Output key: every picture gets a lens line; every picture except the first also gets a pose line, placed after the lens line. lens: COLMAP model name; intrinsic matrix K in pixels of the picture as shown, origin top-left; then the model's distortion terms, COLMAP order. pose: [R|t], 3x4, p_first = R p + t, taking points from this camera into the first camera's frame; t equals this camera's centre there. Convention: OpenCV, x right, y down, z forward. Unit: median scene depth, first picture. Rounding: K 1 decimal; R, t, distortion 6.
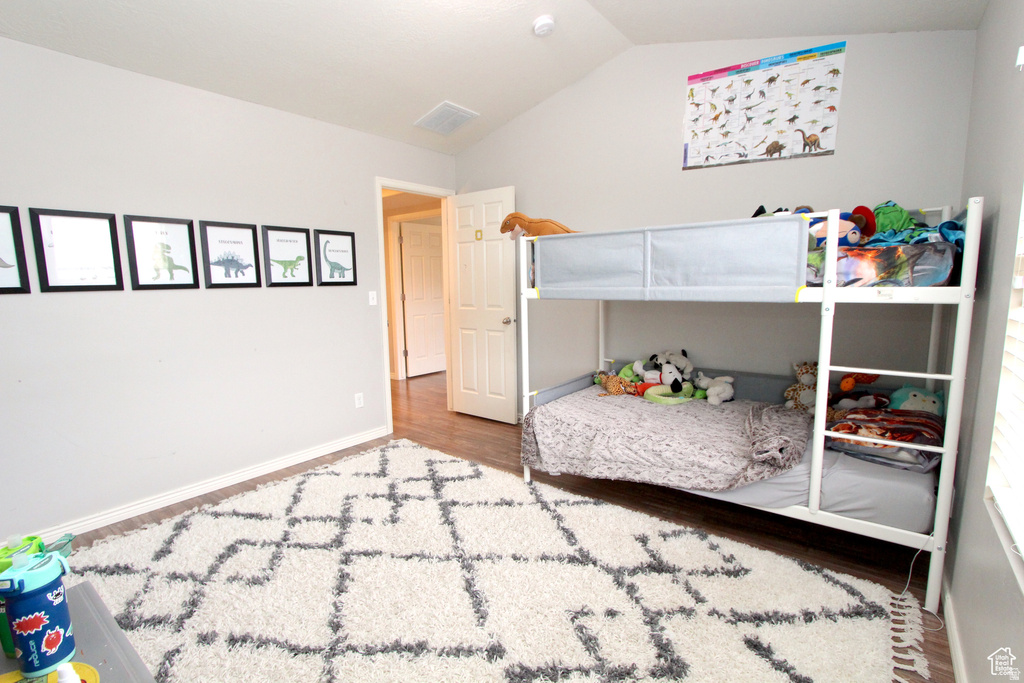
lens RADIAL K [[470.1, 0, 512.0], [0, 470.1, 341.5], [0, 0, 1]] dist [-0.019441, 0.004077]
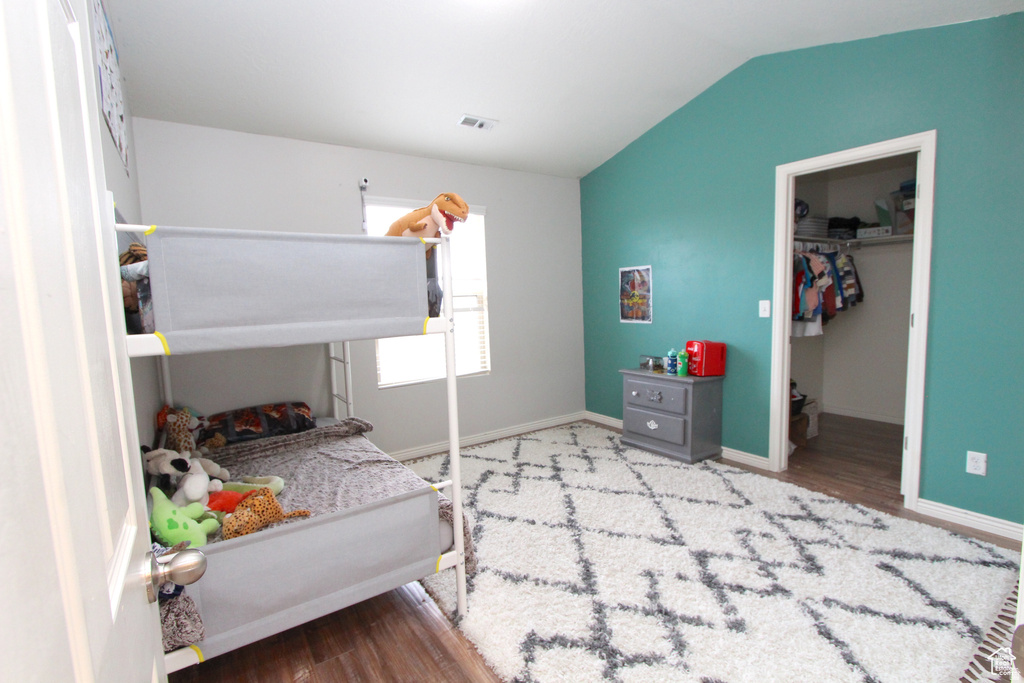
lens RADIAL K [[470.1, 0, 512.0], [0, 470.1, 341.5], [0, 0, 1]] dist [-0.019441, 0.004077]
pose [[-0.951614, 0.022787, 0.306449, -0.296351], [0.089990, 0.974192, 0.207007, -0.236376], [-0.293823, 0.224568, -0.929106, 1.839155]]
